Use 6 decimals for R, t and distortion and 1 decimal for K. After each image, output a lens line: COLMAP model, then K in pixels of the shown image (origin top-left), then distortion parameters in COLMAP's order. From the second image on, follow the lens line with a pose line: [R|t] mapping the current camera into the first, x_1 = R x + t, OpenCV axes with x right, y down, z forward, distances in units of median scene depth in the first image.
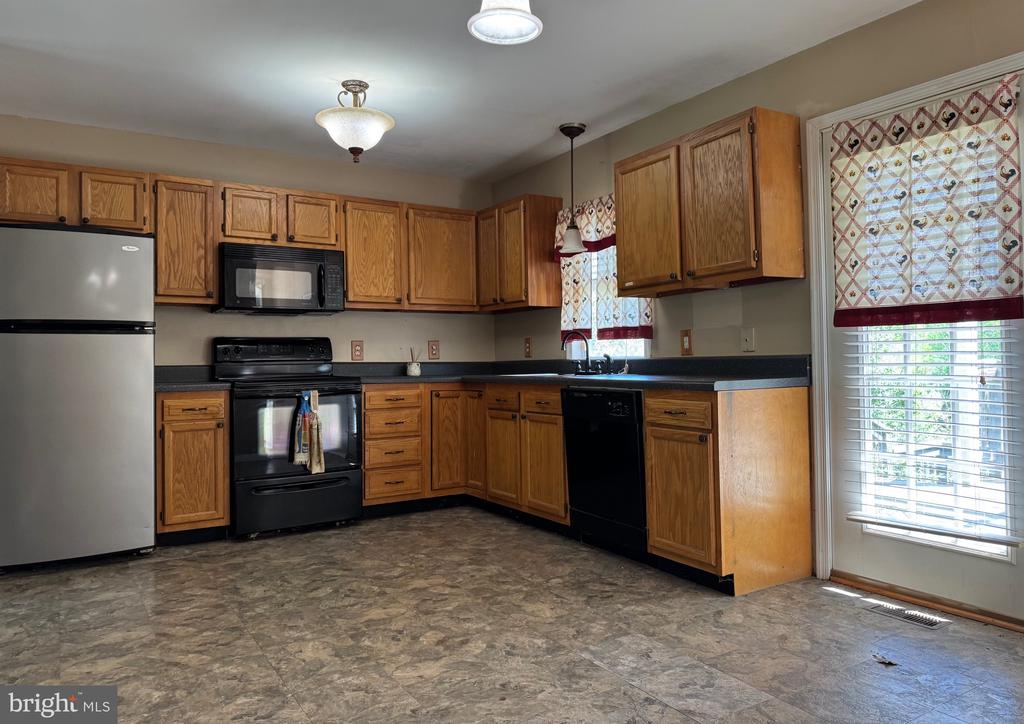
lens RADIAL K [[720.5, 0, 511.5], [0, 720.5, 352.2], [0, 0, 1]] dist [0.052898, -0.007269]
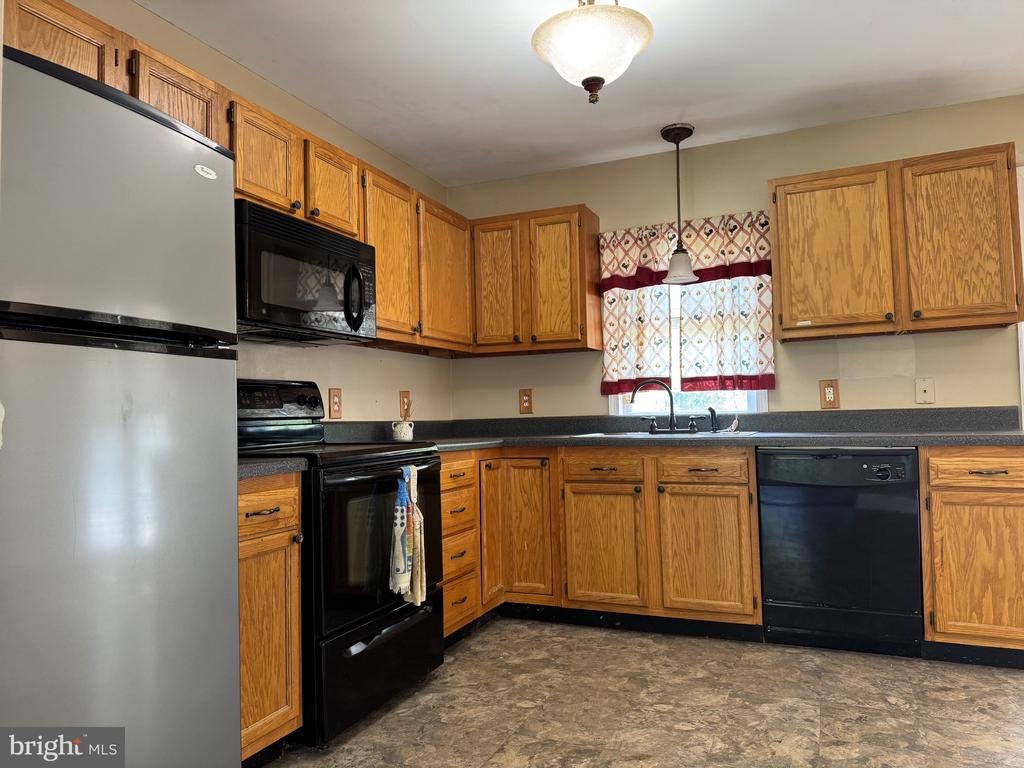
lens RADIAL K [[726.1, 0, 506.9], [0, 726.1, 390.7], [0, 0, 1]] dist [0.066273, -0.077946]
pose [[0.820821, 0.015874, 0.570965, -0.561814], [0.003492, 0.999456, -0.032807, 0.010020], [-0.571175, 0.028922, 0.820318, 0.456620]]
